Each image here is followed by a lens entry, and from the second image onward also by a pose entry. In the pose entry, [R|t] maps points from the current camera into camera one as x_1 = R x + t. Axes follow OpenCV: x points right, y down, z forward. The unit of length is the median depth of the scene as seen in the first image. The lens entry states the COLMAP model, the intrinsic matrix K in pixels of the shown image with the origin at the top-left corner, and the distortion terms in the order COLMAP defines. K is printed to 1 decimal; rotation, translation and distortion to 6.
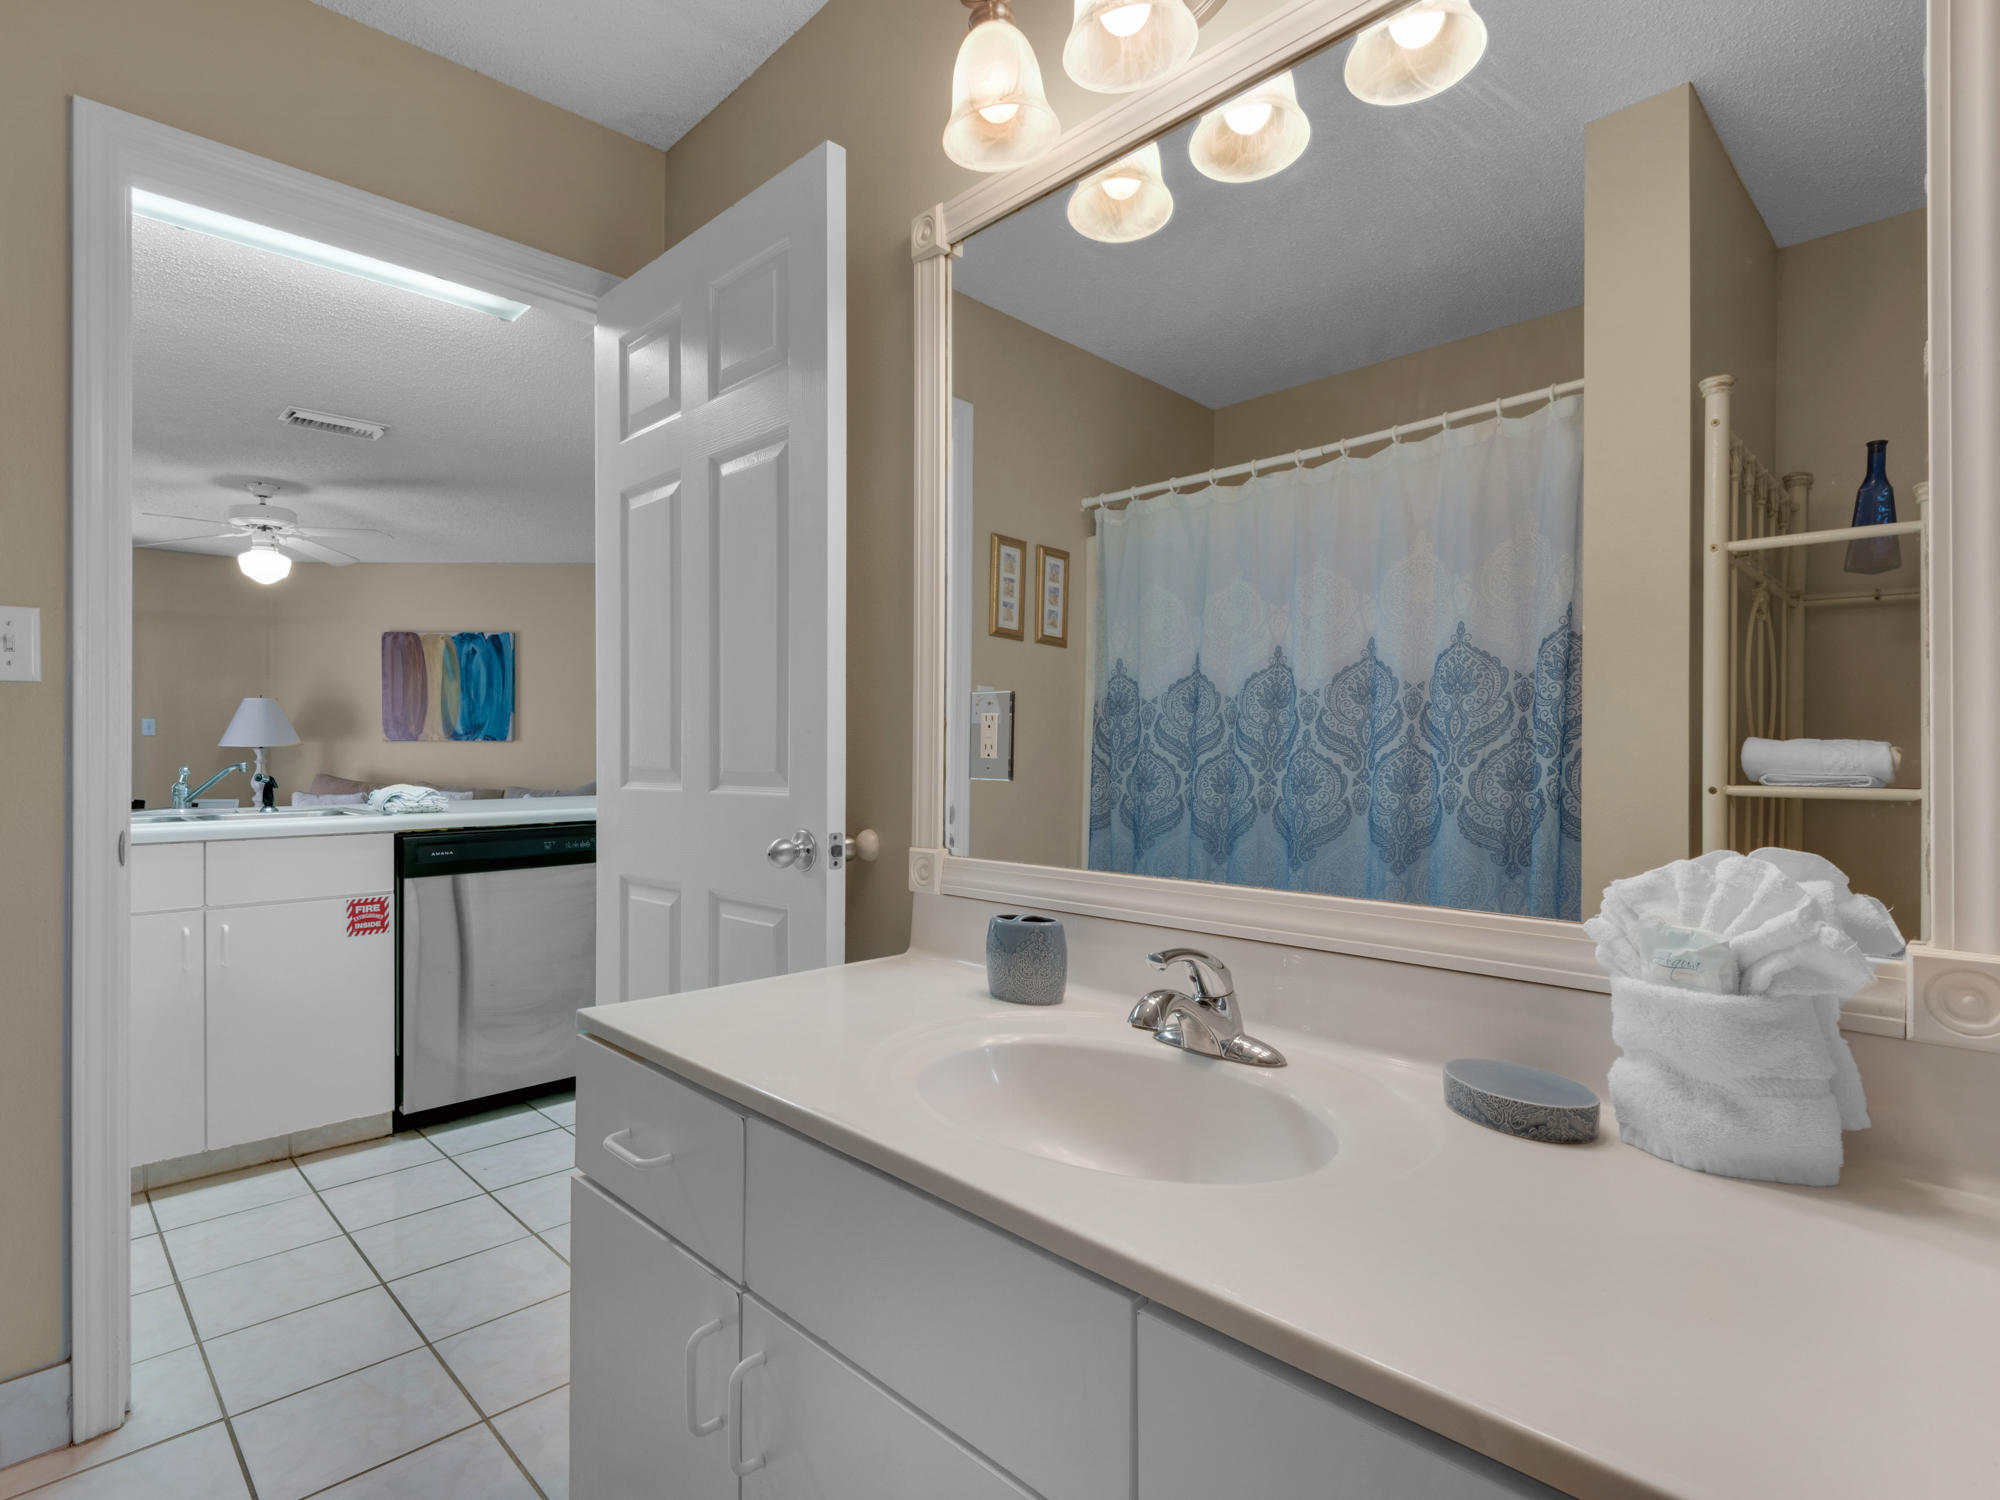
lens RADIAL K [[1012.7, 0, 1000.0], [0, 1012.7, 750.0], [0, 0, 1]] dist [0.005006, -0.000071]
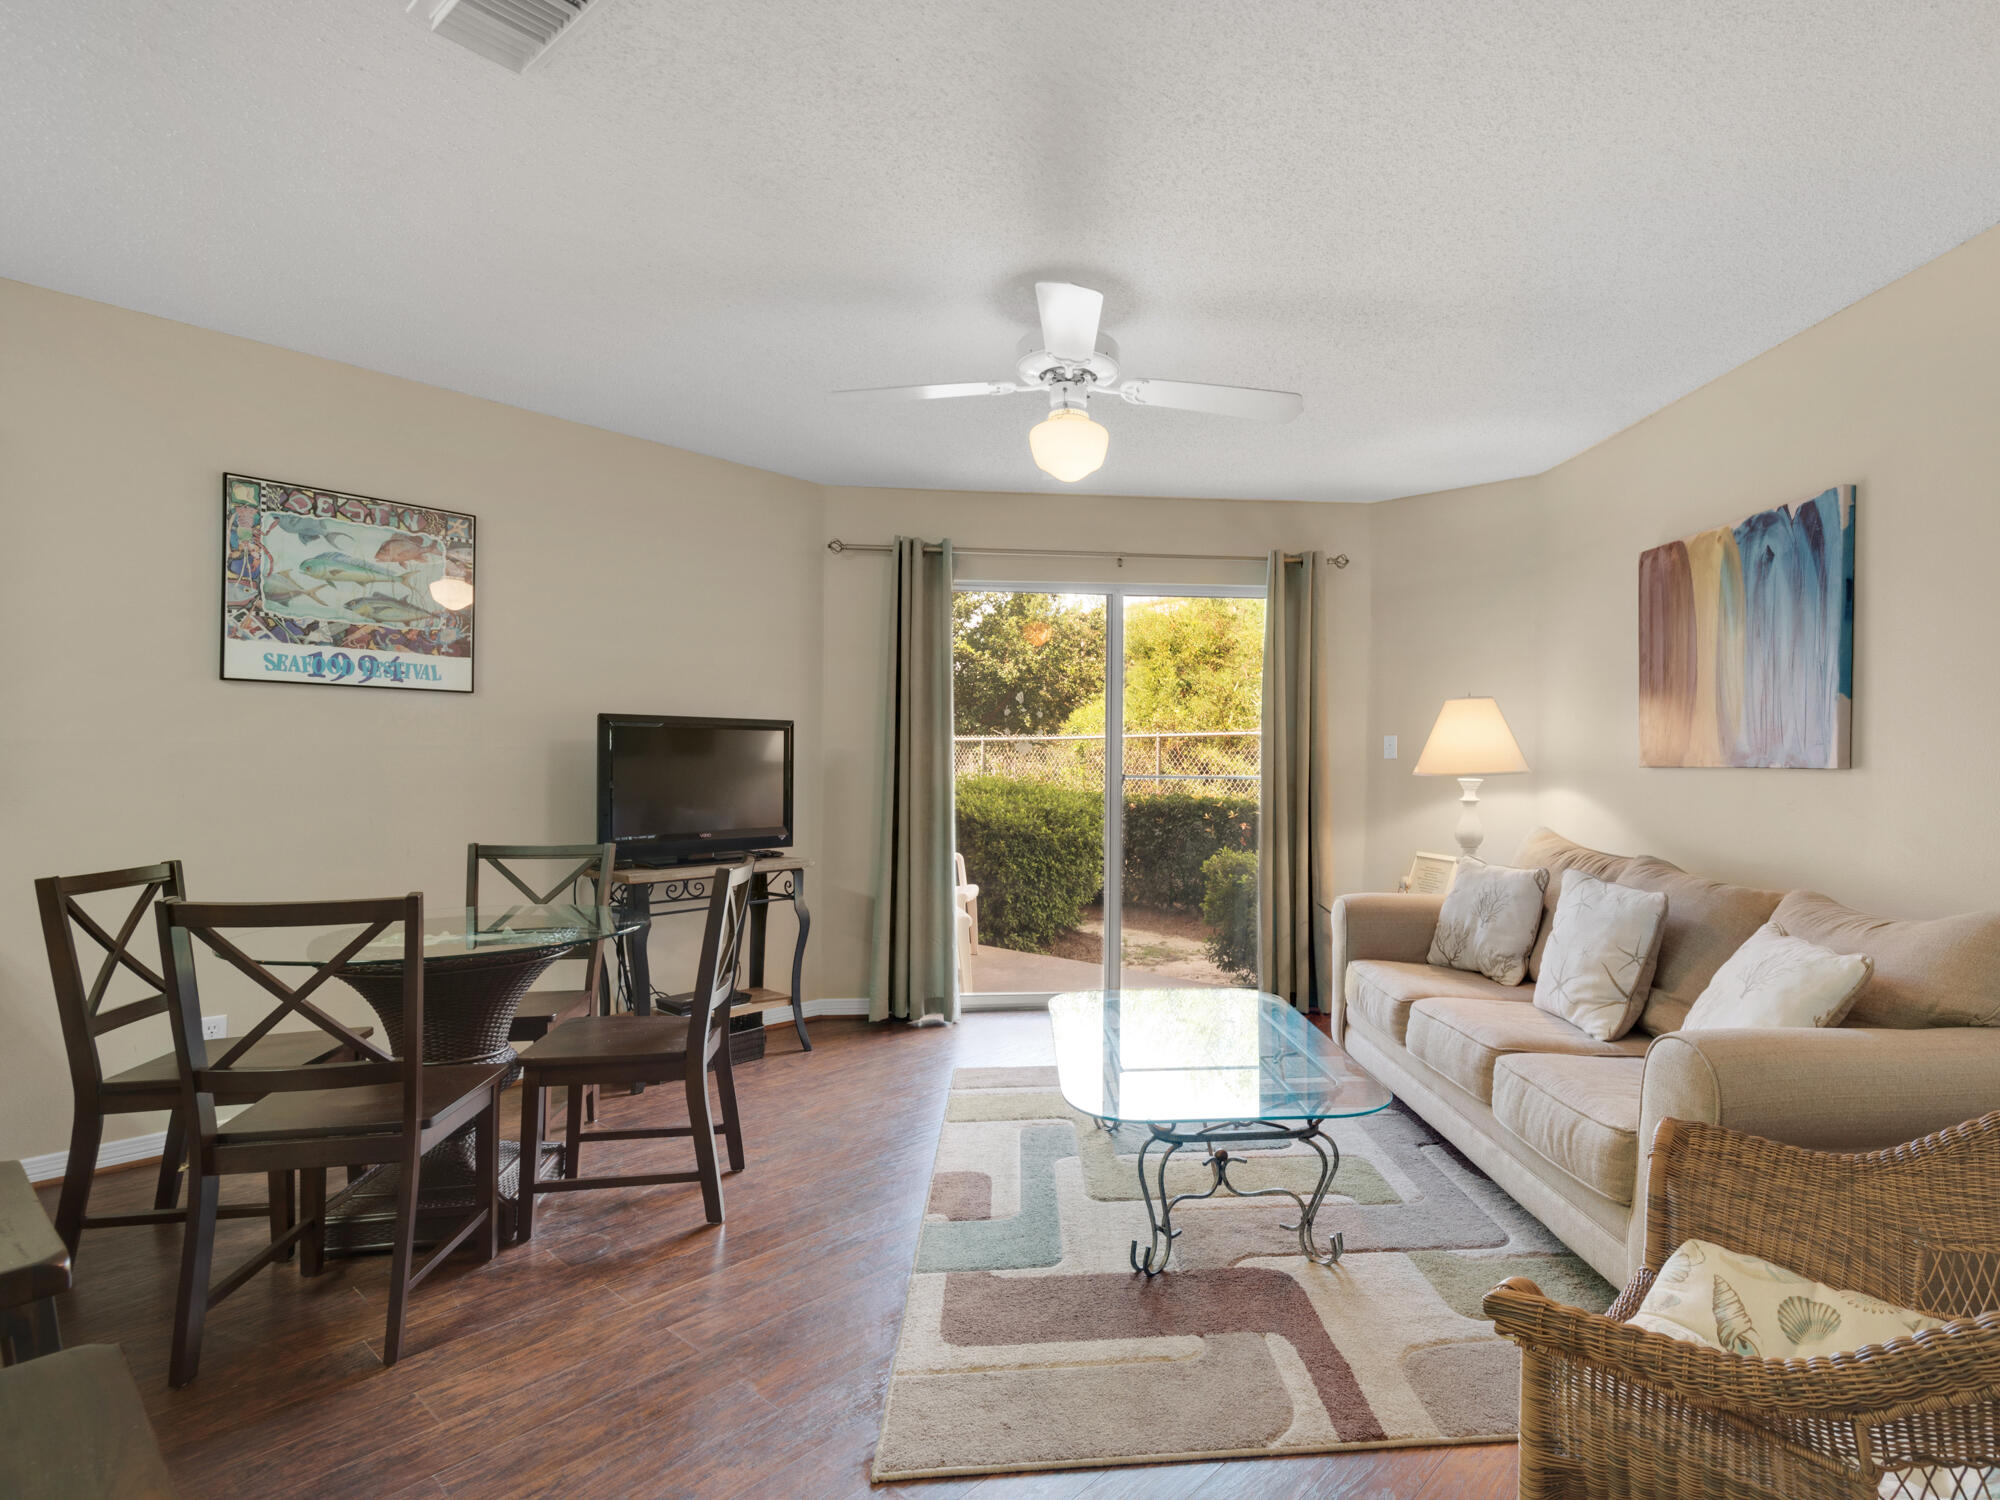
lens RADIAL K [[1022.5, 0, 1123.5], [0, 1022.5, 757.2], [0, 0, 1]] dist [-0.000718, -0.001760]
pose [[0.098858, -0.002682, -0.995098, -0.175169], [-0.010245, 0.999941, -0.003713, -0.012915], [0.995049, 0.010562, 0.098824, 0.970290]]
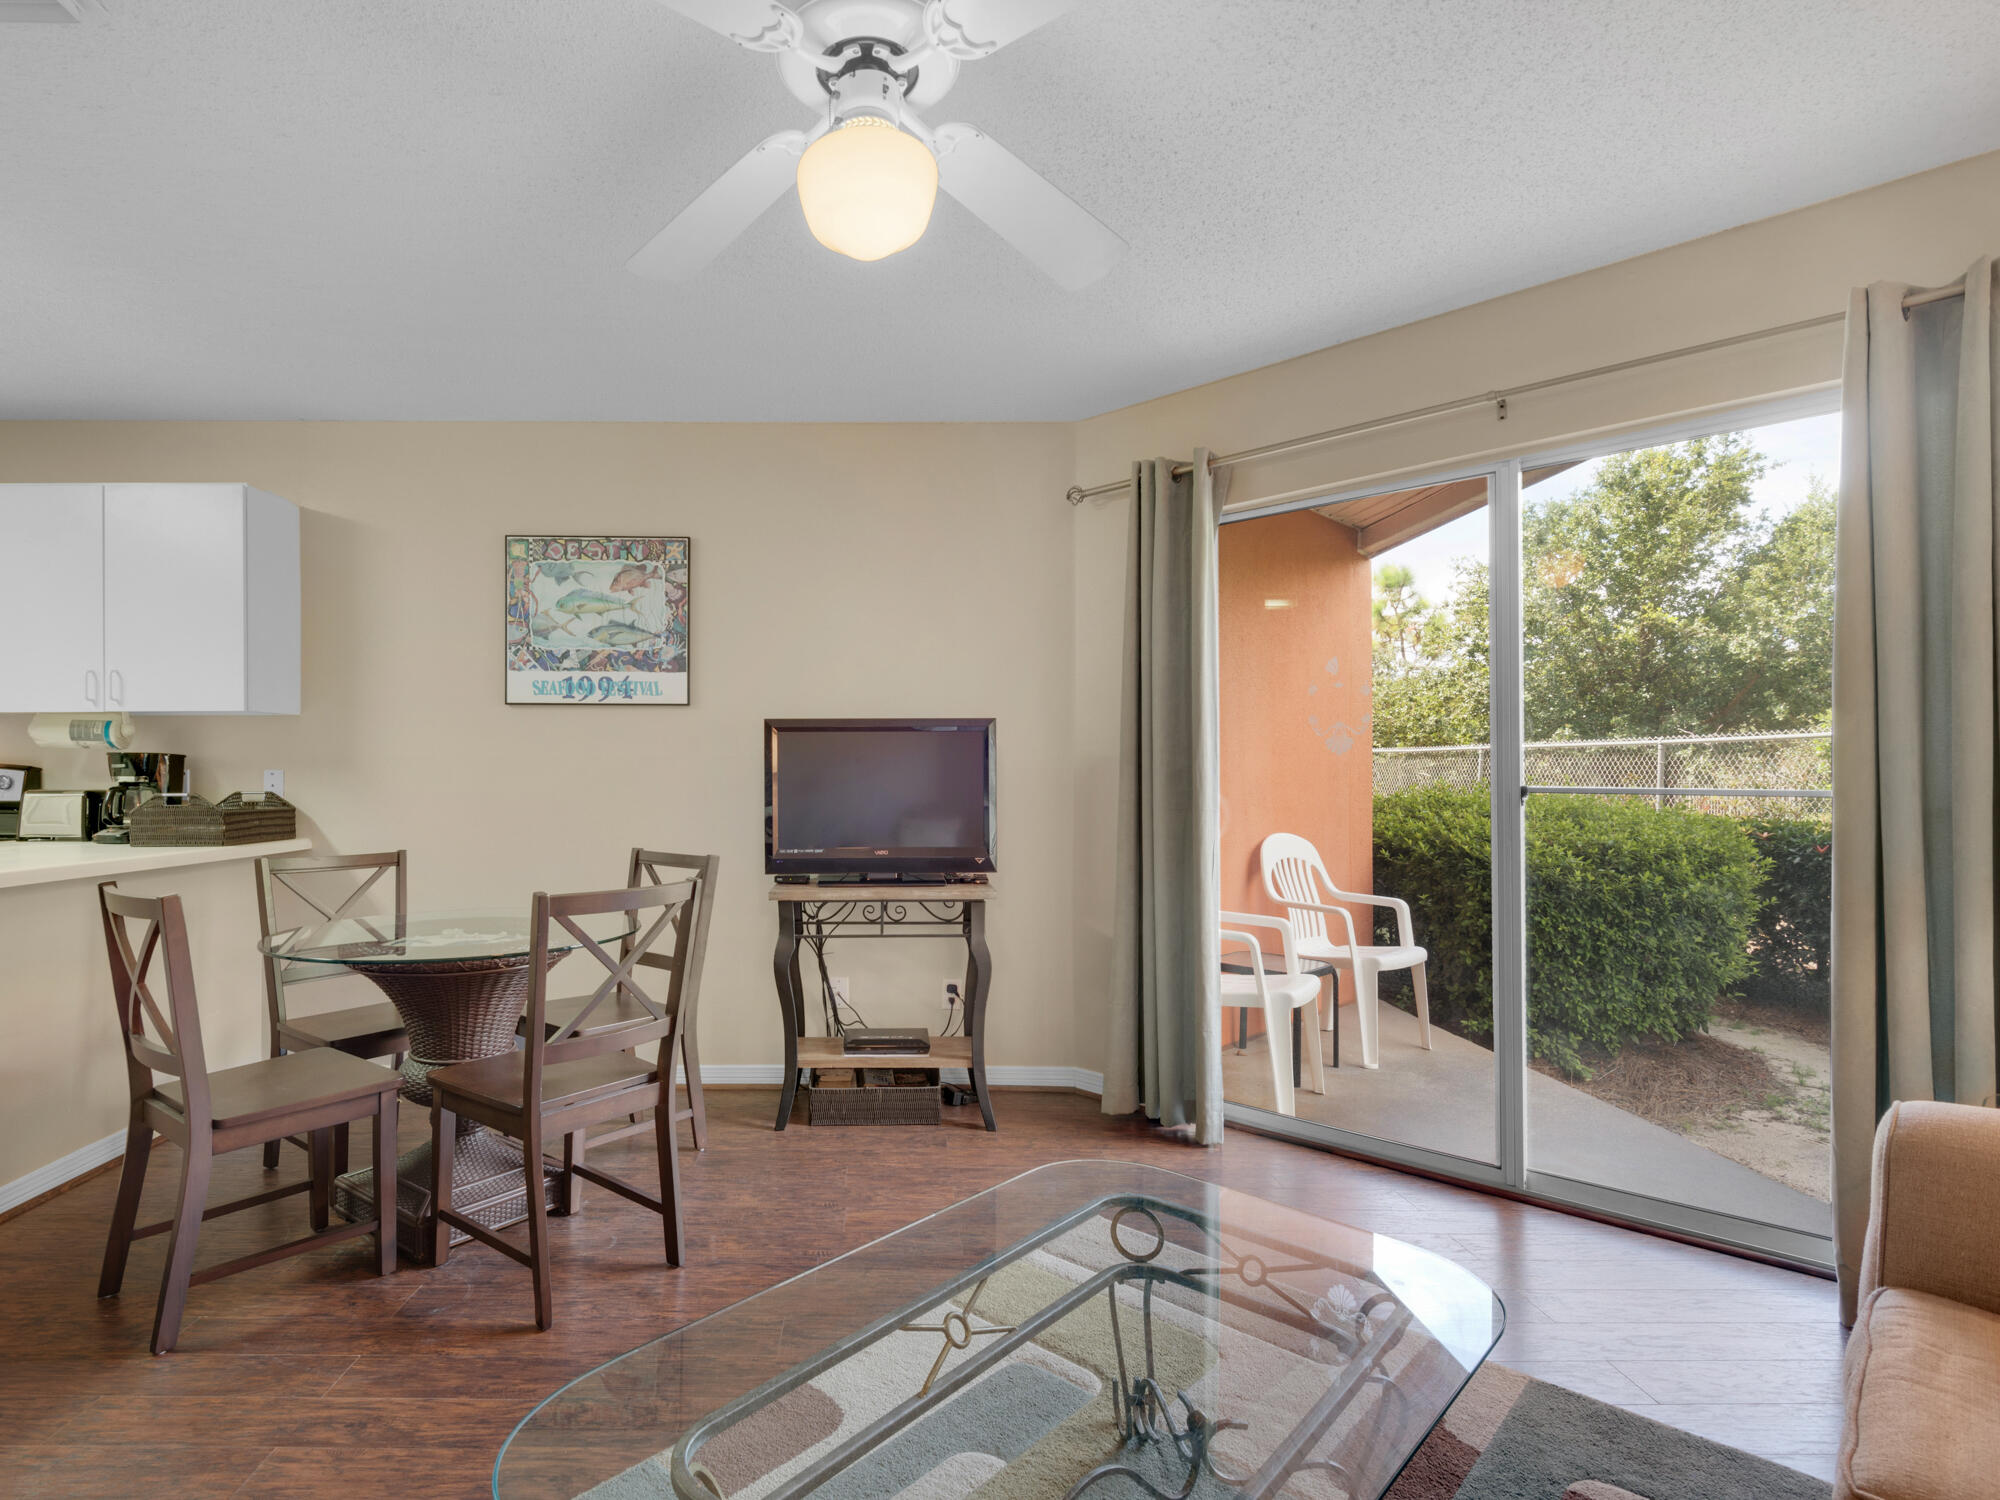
lens RADIAL K [[1025.7, 0, 882.9], [0, 1025.7, 763.9], [0, 0, 1]] dist [0.028652, -0.000569]
pose [[-0.709499, -0.008787, -0.704652, -0.498318], [-0.001944, 0.999943, -0.010512, -0.005154], [0.704704, -0.006088, -0.709475, 1.222468]]
